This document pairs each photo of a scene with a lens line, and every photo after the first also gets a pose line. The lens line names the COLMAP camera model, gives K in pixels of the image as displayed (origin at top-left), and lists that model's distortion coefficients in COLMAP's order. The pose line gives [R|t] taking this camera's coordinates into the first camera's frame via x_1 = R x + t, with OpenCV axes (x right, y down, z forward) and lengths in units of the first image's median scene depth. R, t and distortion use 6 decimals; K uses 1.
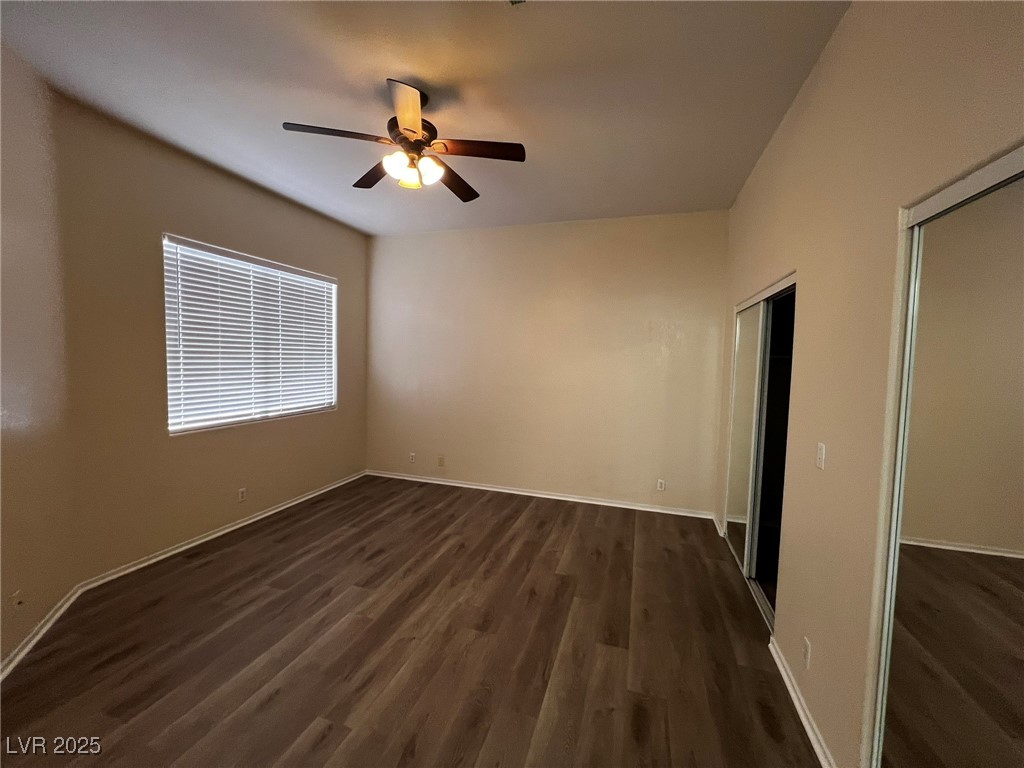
lens RADIAL K [[411.6, 0, 509.0], [0, 411.6, 382.8], [0, 0, 1]] dist [-0.000114, 0.001067]
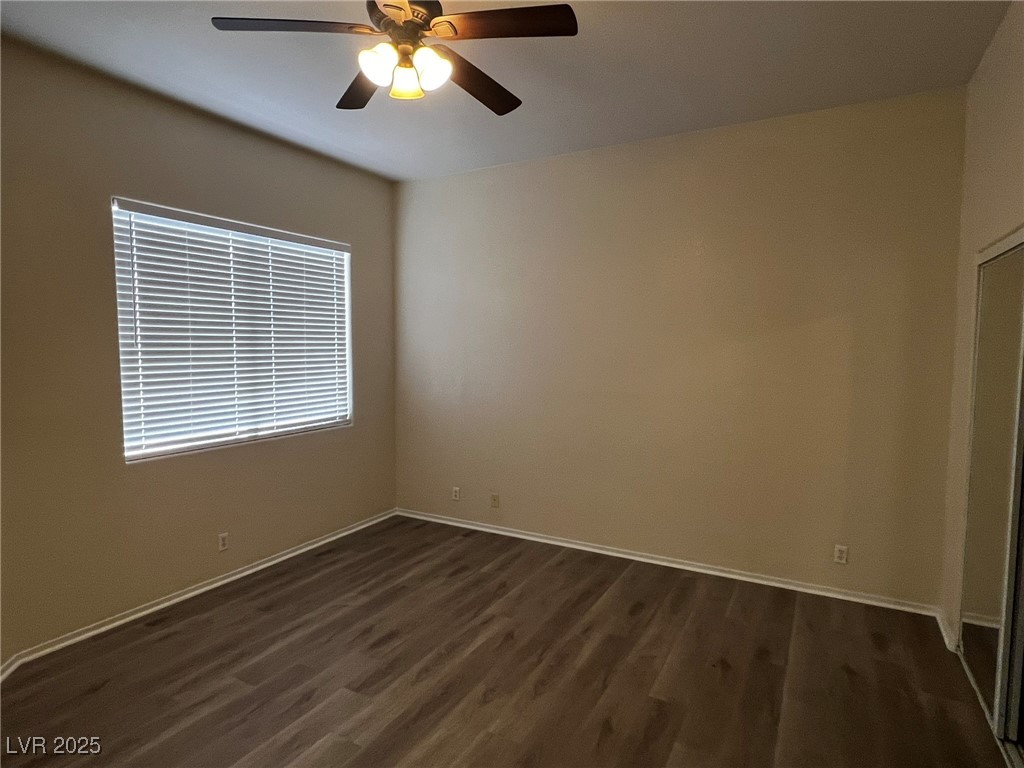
lens RADIAL K [[568.3, 0, 508.5], [0, 568.3, 384.4], [0, 0, 1]] dist [-0.001973, 0.000227]
pose [[0.980537, -0.007692, -0.196184, 0.071353], [0.009384, 0.999926, 0.007696, -0.018360], [0.196110, -0.009387, 0.980537, 0.107867]]
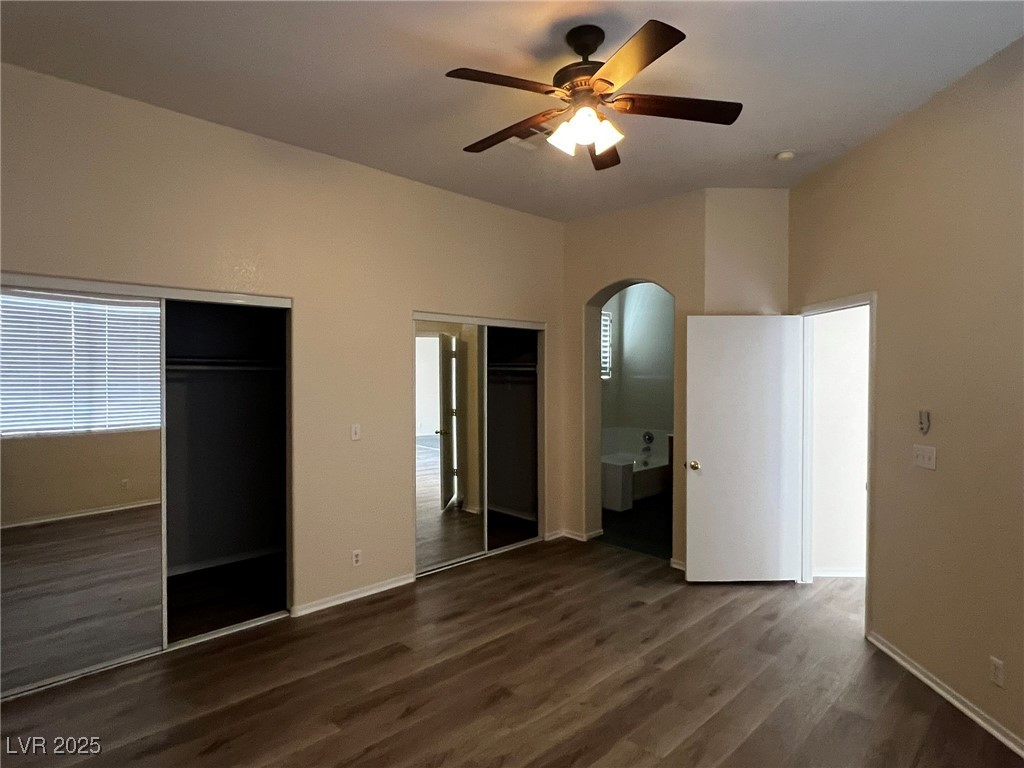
lens RADIAL K [[568.3, 0, 516.0], [0, 568.3, 381.6], [0, 0, 1]] dist [-0.001973, 0.000227]
pose [[-0.886772, -0.036495, 0.460764, -0.451851], [-0.000221, 0.996911, 0.078535, -0.109966], [-0.462207, 0.069541, -0.884041, 1.474932]]
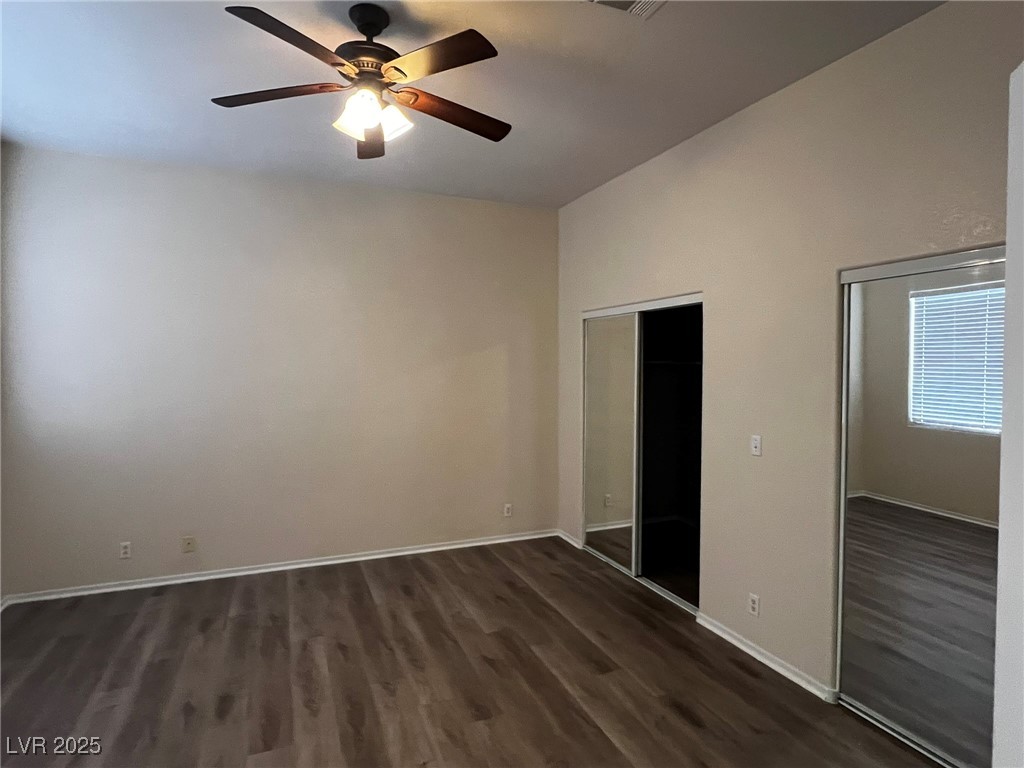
lens RADIAL K [[568.3, 0, 515.2], [0, 568.3, 388.3], [0, 0, 1]] dist [-0.001973, 0.000227]
pose [[0.759534, -0.048666, 0.648644, -0.517788], [0.052905, 0.998515, 0.012966, -0.036132], [-0.648312, 0.024468, 0.760981, 0.078323]]
